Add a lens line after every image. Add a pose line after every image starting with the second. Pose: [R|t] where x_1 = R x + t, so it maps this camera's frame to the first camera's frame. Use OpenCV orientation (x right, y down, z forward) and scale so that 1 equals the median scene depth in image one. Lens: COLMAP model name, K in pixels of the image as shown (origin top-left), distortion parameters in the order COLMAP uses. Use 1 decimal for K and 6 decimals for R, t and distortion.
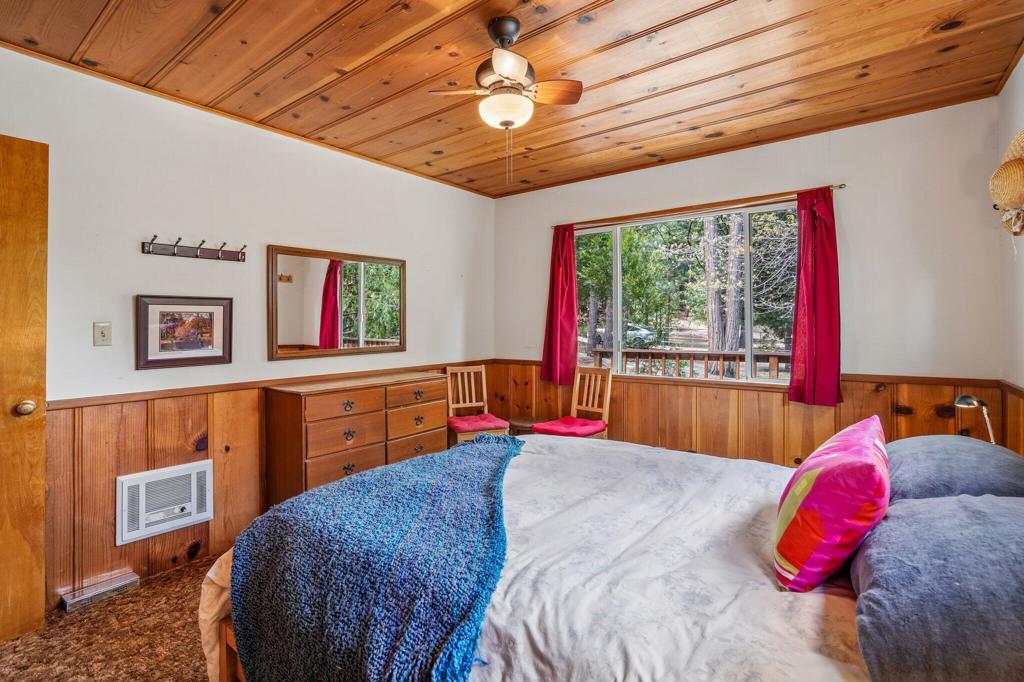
lens RADIAL K [[481.1, 0, 507.6], [0, 481.1, 317.8], [0, 0, 1]] dist [-0.038776, 0.015549]
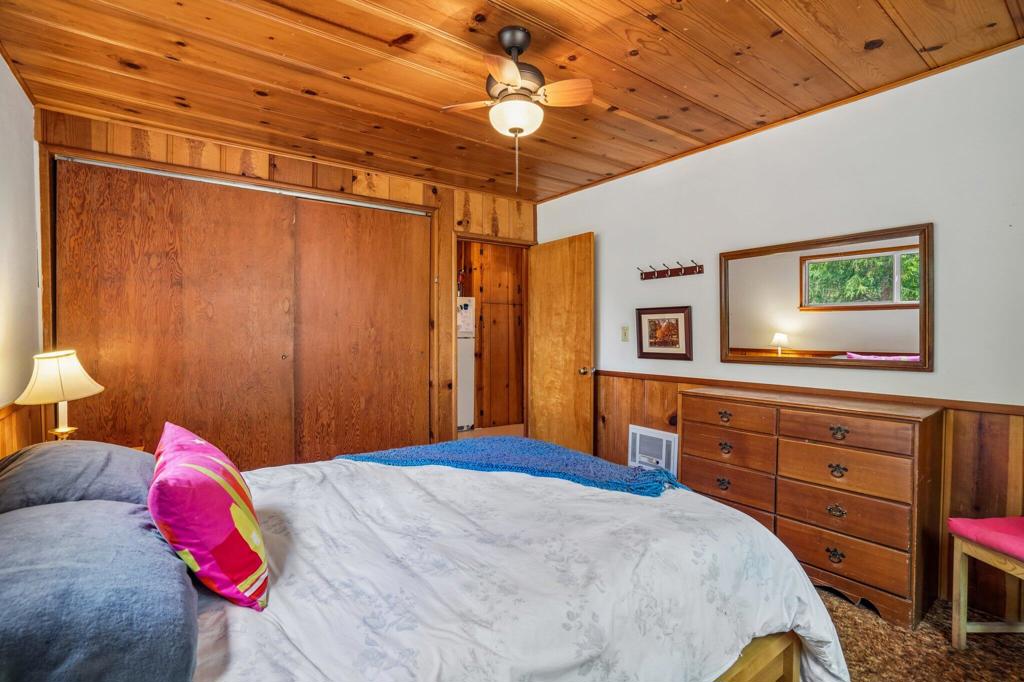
lens RADIAL K [[481.1, 0, 517.4], [0, 481.1, 333.2], [0, 0, 1]] dist [-0.038776, 0.015549]
pose [[-0.274642, 0.012098, -0.961470, 1.176370], [0.017388, 0.999820, 0.007614, 0.016531], [0.961389, -0.014627, -0.274803, 1.541222]]
